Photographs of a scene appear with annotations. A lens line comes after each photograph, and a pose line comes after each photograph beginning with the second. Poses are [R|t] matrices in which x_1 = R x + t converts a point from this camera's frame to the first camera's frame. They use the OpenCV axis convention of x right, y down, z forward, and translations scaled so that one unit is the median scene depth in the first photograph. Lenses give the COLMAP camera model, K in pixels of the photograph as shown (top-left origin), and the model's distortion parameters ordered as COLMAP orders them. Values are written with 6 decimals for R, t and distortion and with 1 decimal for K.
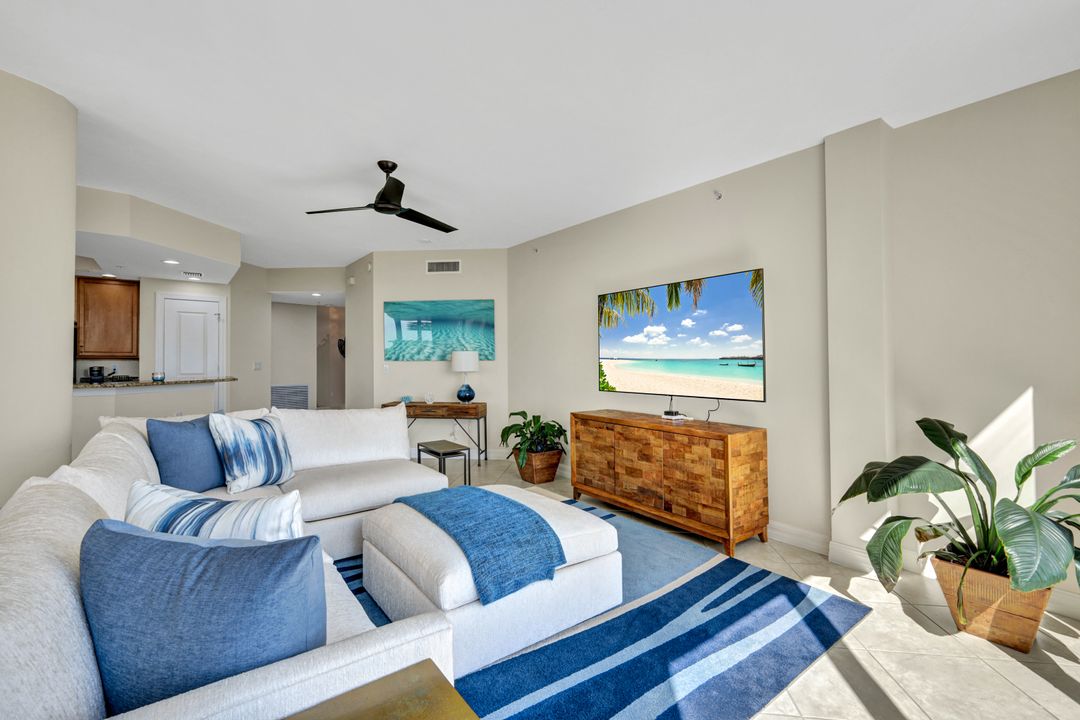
lens RADIAL K [[475.5, 0, 533.9], [0, 475.5, 361.8], [0, 0, 1]] dist [0.000404, 0.000015]
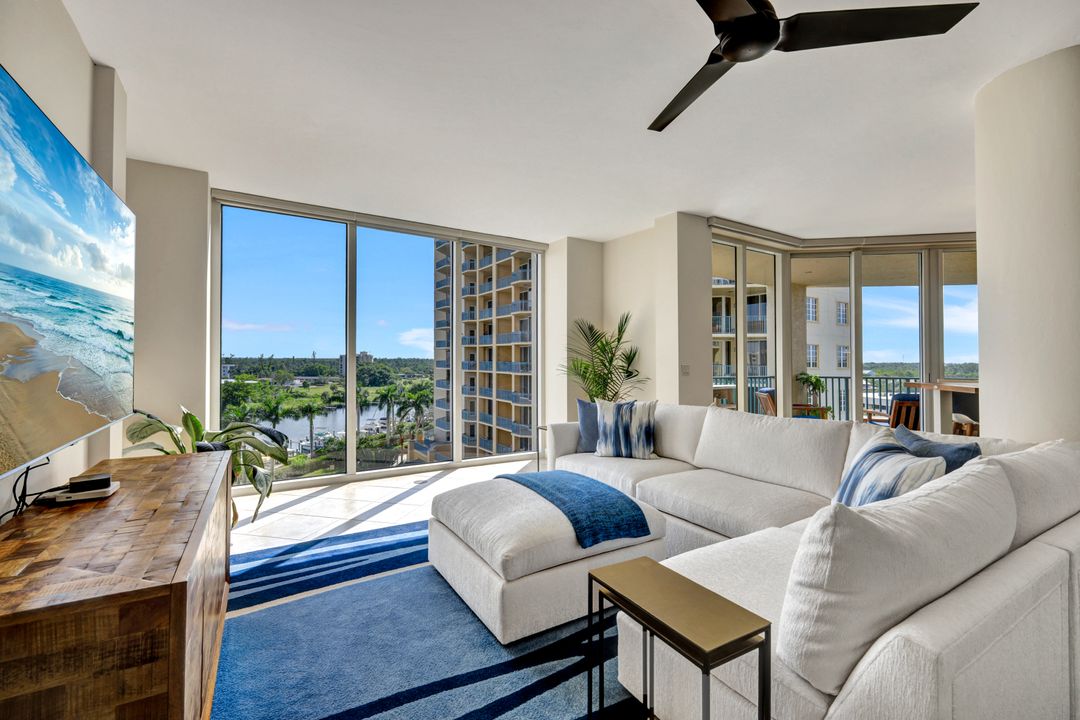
lens RADIAL K [[473.9, 0, 547.3], [0, 473.9, 353.7], [0, 0, 1]] dist [0.000036, 0.000002]
pose [[-0.997057, 0.000324, 0.076667, -0.247255], [-0.000710, 0.999909, -0.013457, -0.018508], [-0.076664, -0.013472, -0.996966, 2.284016]]
